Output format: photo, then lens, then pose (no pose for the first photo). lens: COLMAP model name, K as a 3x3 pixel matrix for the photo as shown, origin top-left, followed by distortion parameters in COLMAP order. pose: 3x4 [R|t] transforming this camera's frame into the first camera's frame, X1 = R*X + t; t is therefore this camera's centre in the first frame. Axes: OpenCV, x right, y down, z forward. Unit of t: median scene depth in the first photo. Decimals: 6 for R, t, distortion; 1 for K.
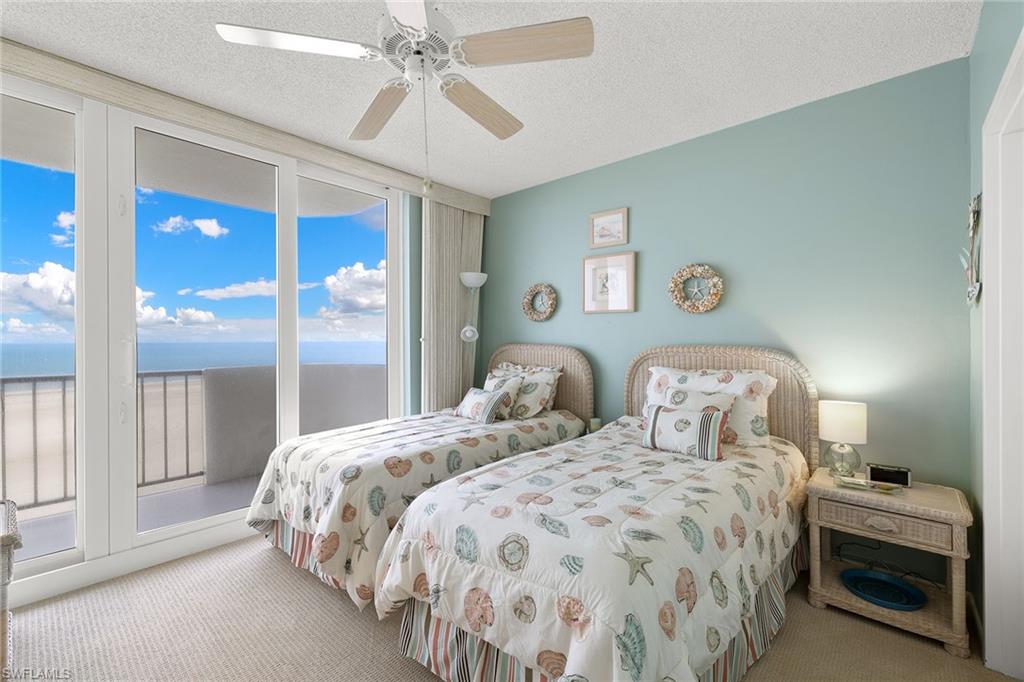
lens RADIAL K [[429.1, 0, 508.0], [0, 429.1, 339.9], [0, 0, 1]] dist [0.001281, 0.000113]
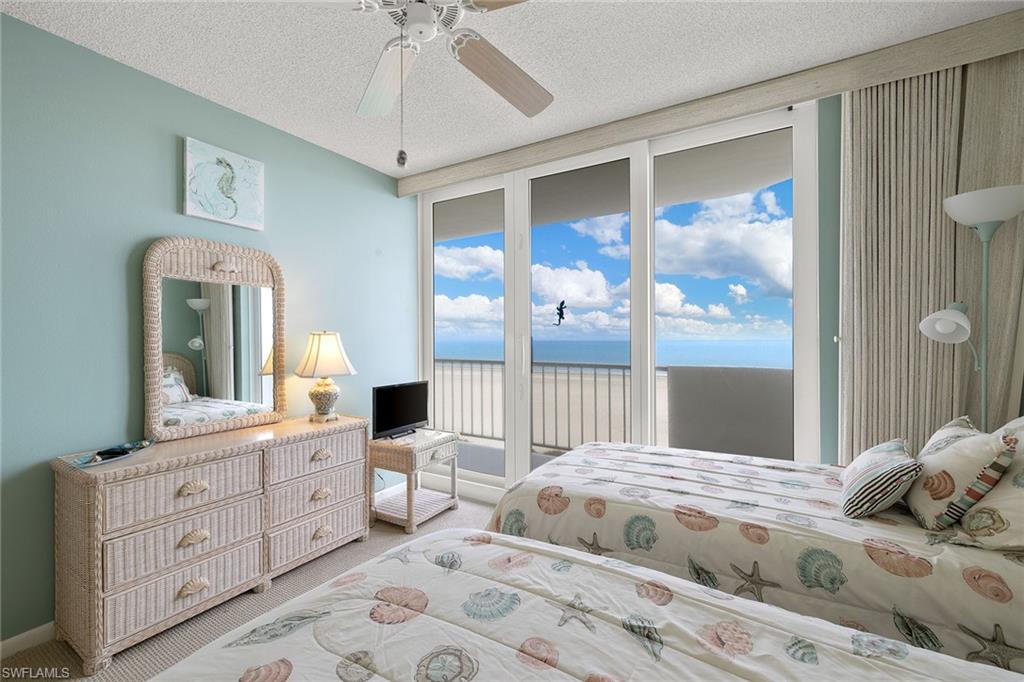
lens RADIAL K [[436.4, 0, 507.2], [0, 436.4, 339.6], [0, 0, 1]] dist [0.000090, 0.000108]
pose [[0.186653, 0.005761, -0.982409, 0.459232], [0.001737, 0.999979, 0.006194, -0.005596], [0.982424, -0.002863, 0.186639, 0.684164]]
